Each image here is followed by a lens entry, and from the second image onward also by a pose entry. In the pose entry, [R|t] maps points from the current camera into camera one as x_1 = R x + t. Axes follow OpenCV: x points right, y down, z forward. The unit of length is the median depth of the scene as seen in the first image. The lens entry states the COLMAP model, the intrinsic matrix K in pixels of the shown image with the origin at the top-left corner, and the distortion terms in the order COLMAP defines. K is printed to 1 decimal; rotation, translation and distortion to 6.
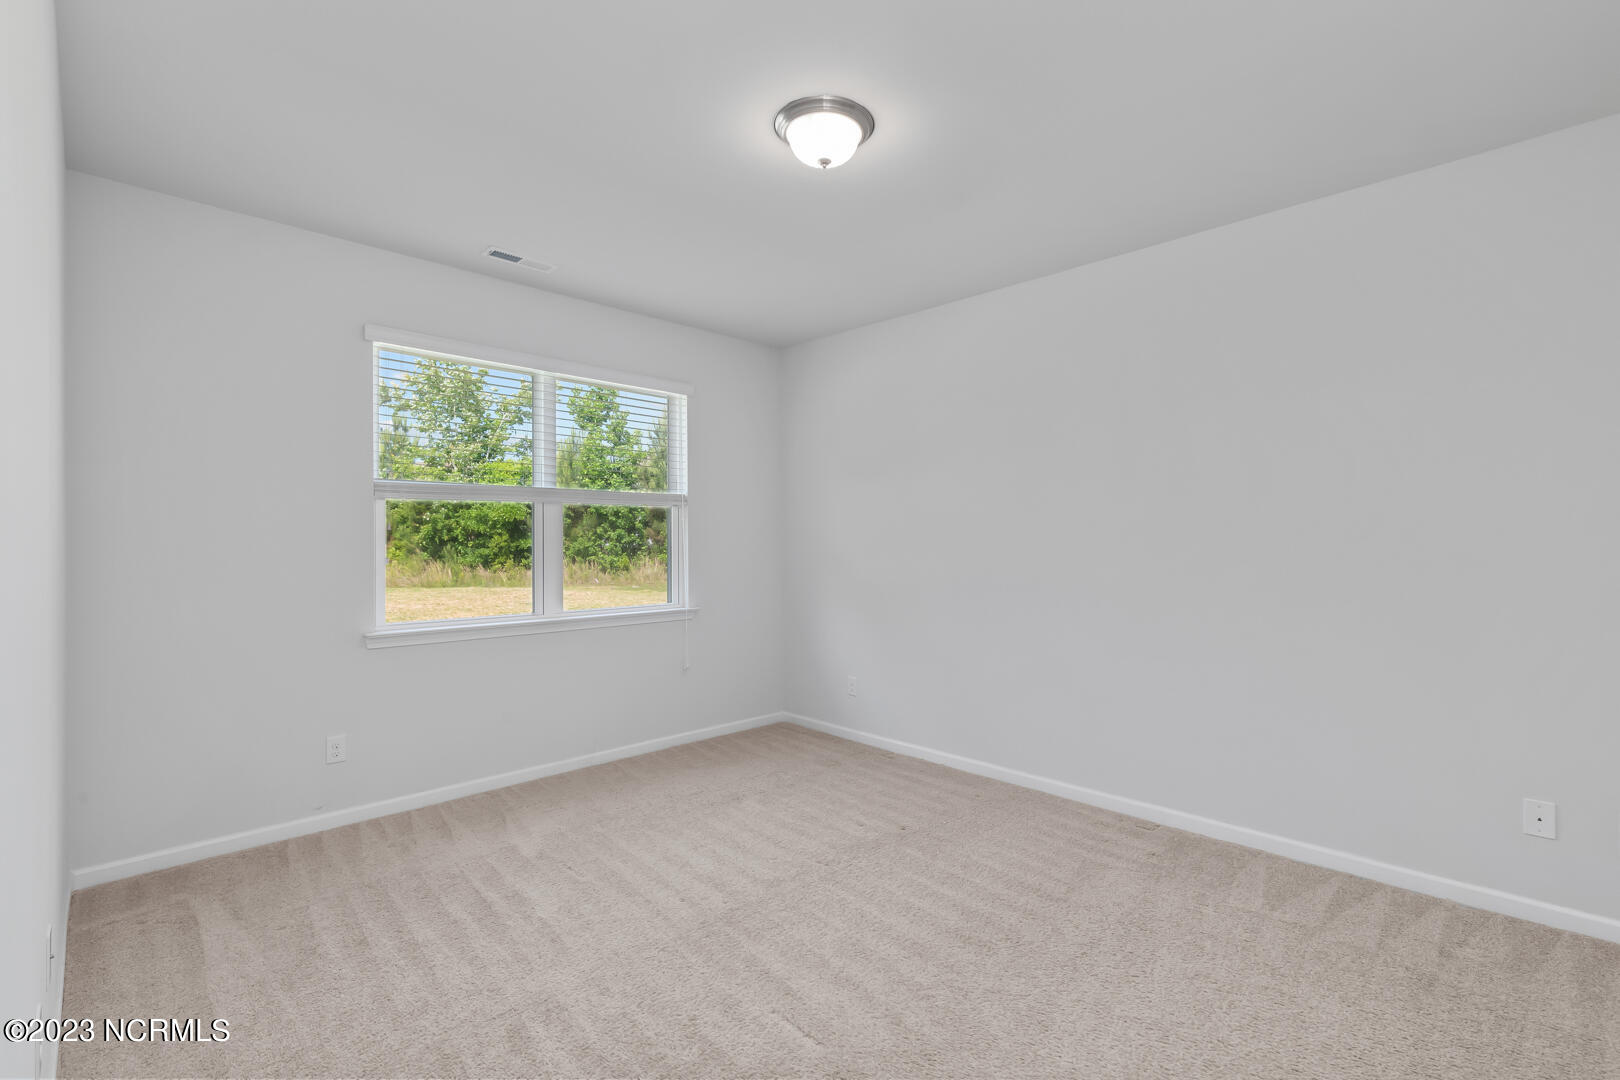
lens RADIAL K [[740.7, 0, 803.9], [0, 740.7, 549.4], [0, 0, 1]] dist [0.002618, 0.000358]
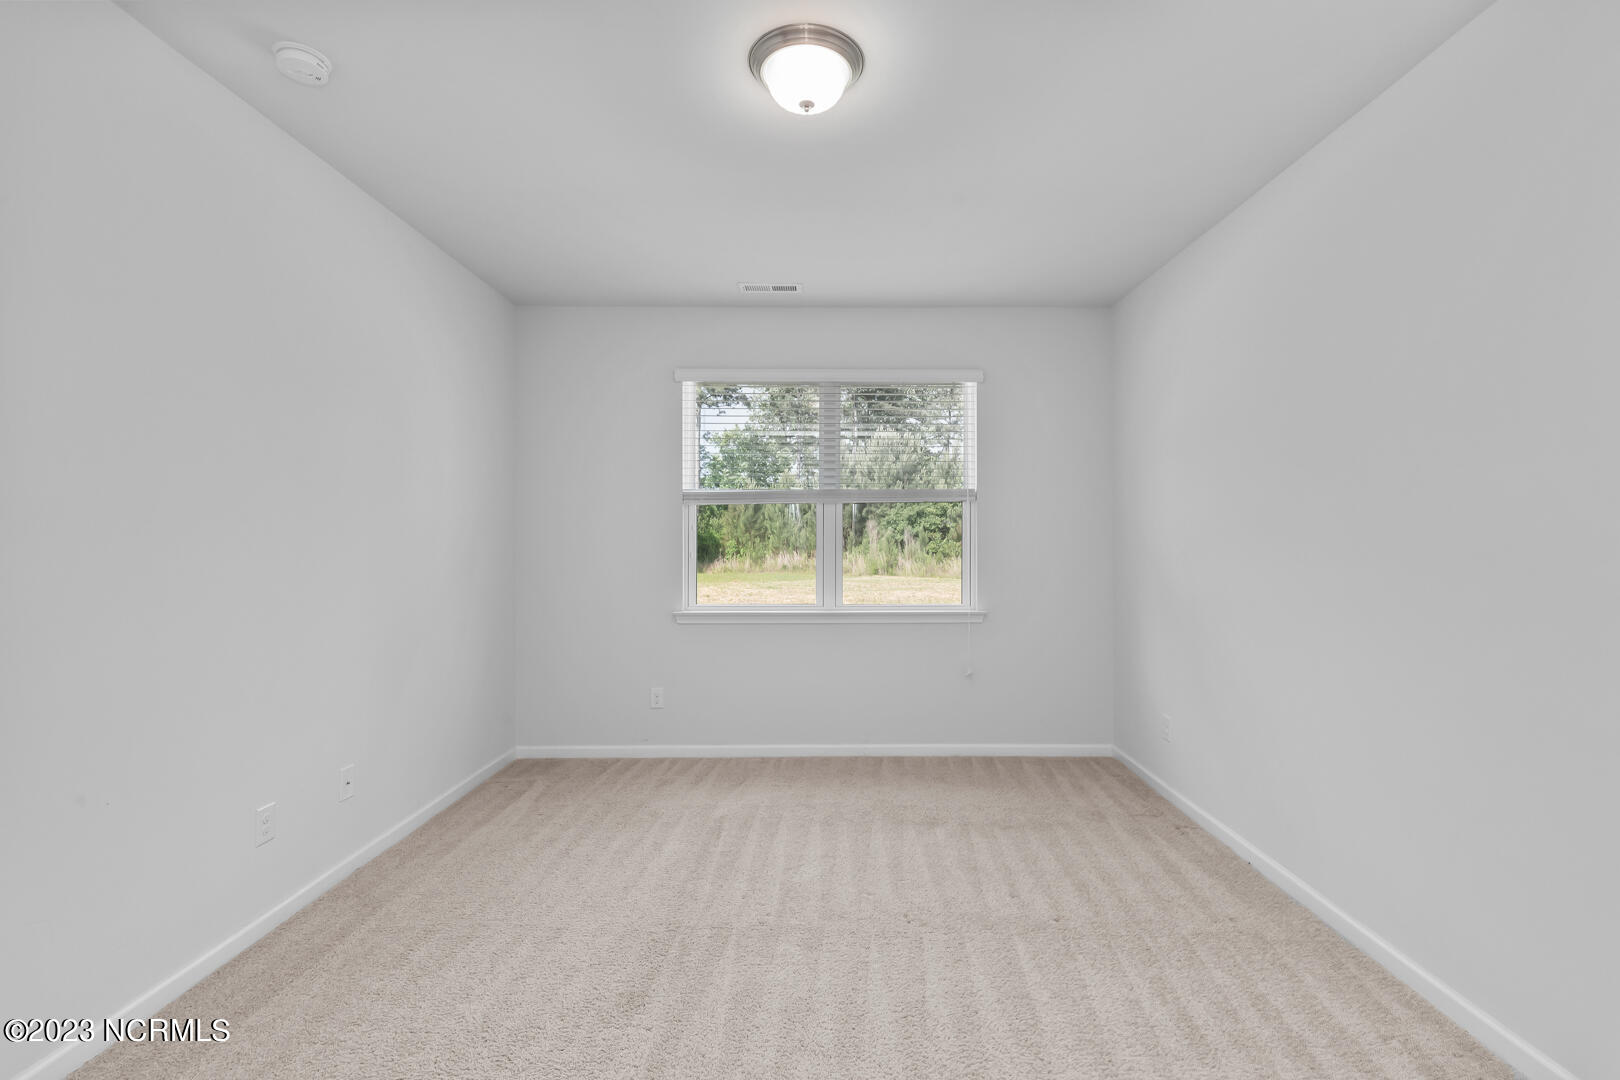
lens RADIAL K [[734.6, 0, 829.9], [0, 734.6, 539.7], [0, 0, 1]] dist [0.001604, 0.000556]
pose [[0.709124, 0.005898, -0.705059, 0.483042], [-0.006967, 0.999975, 0.001358, -0.013365], [0.705050, 0.003949, 0.709147, 0.285066]]
